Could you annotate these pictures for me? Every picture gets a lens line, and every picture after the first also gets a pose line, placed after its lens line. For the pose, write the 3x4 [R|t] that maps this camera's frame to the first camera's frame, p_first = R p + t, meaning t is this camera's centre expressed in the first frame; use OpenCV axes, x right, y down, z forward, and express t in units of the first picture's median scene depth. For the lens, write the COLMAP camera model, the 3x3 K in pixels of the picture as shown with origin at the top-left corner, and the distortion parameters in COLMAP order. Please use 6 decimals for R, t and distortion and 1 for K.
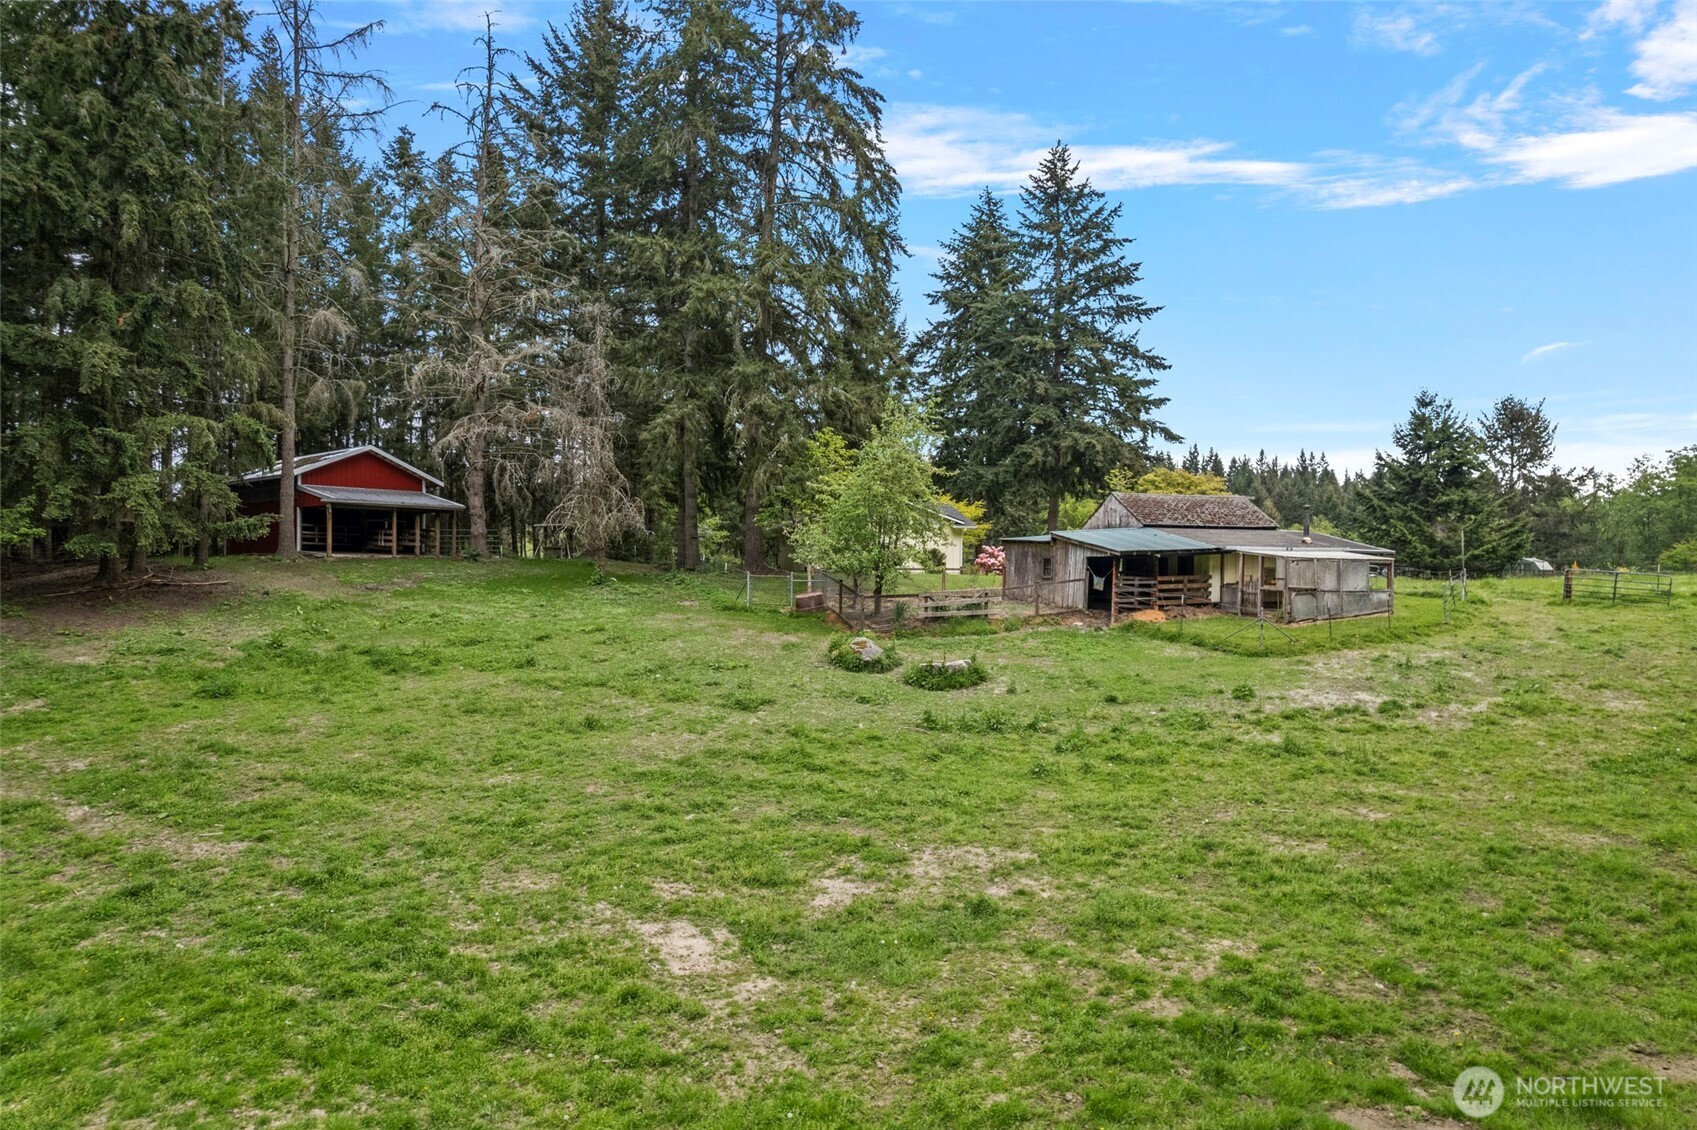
lens RADIAL K [[1110.2, 0, 848.0], [0, 1110.2, 570.0], [0, 0, 1]] dist [-0.048051, -0.000983]
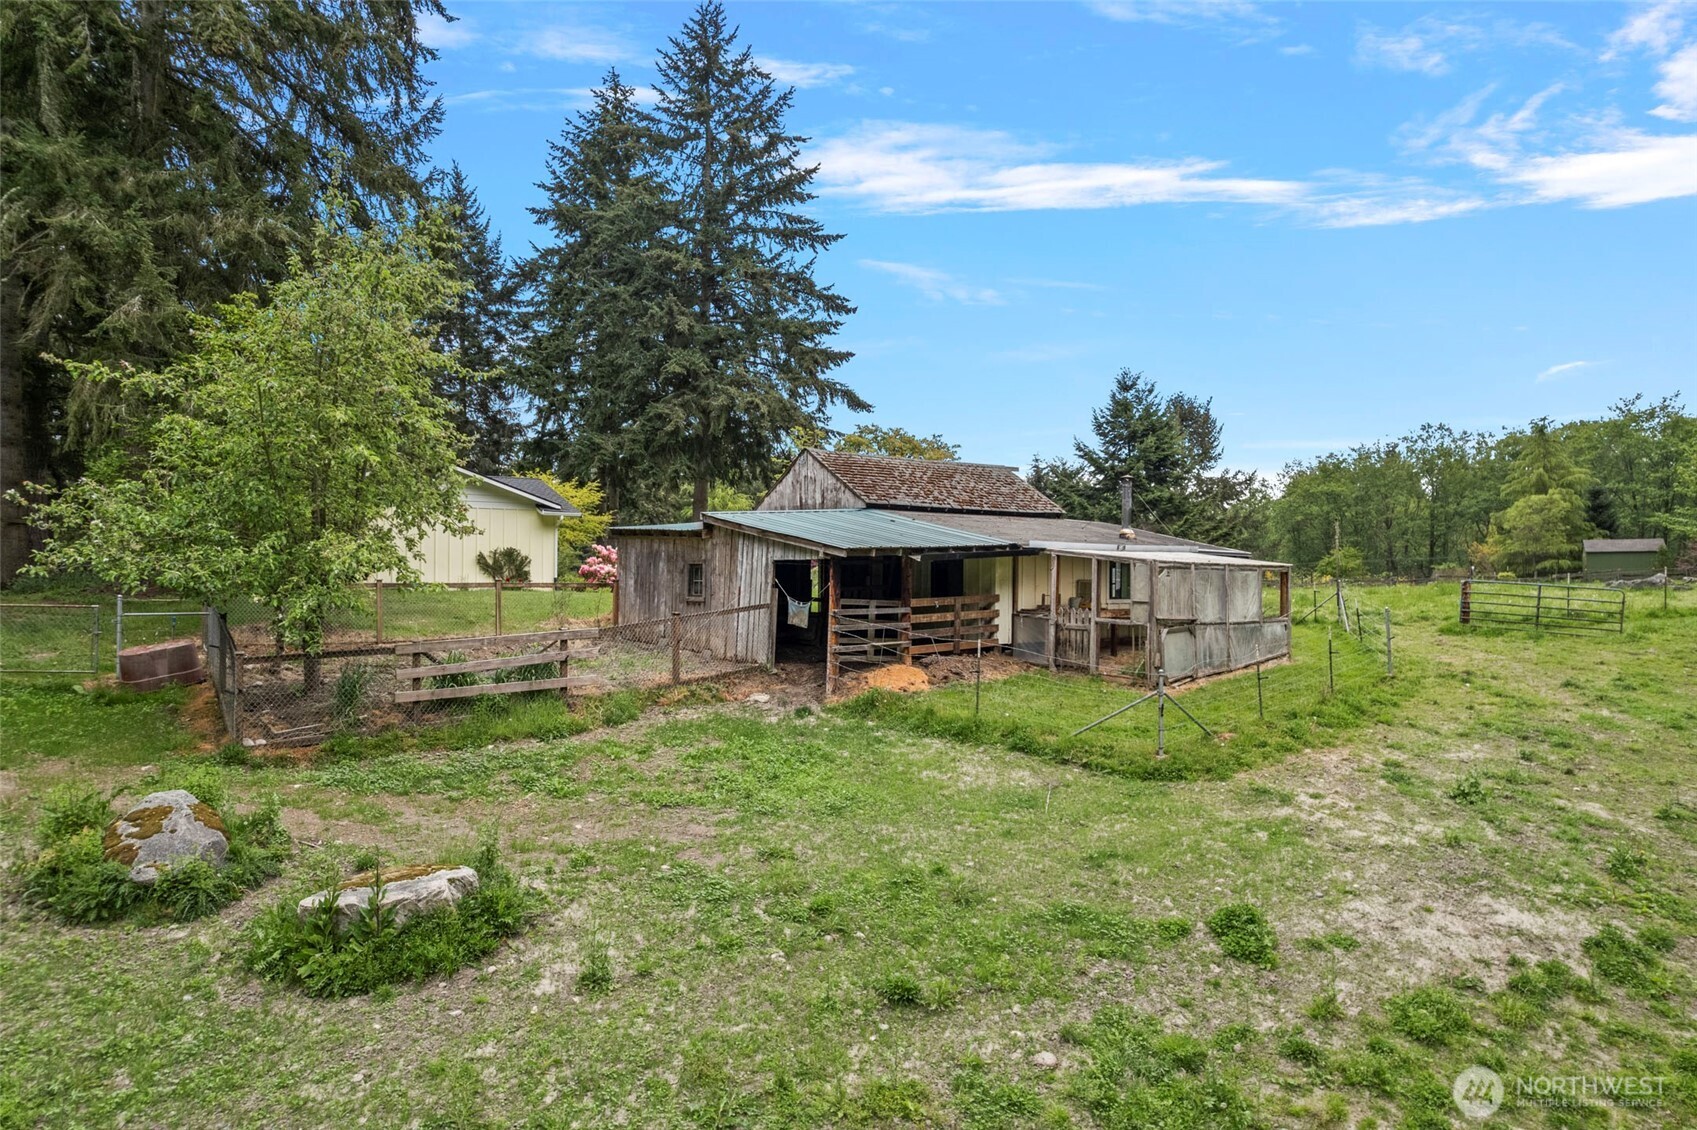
lens RADIAL K [[1110.2, 0, 845.8], [0, 1110.2, 566.5], [0, 0, 1]] dist [-0.048051, -0.000983]
pose [[0.949875, -0.000631, 0.312628, 0.052721], [0.003604, 0.999954, -0.008931, -0.002753], [-0.312608, 0.009610, 0.949834, 0.302974]]
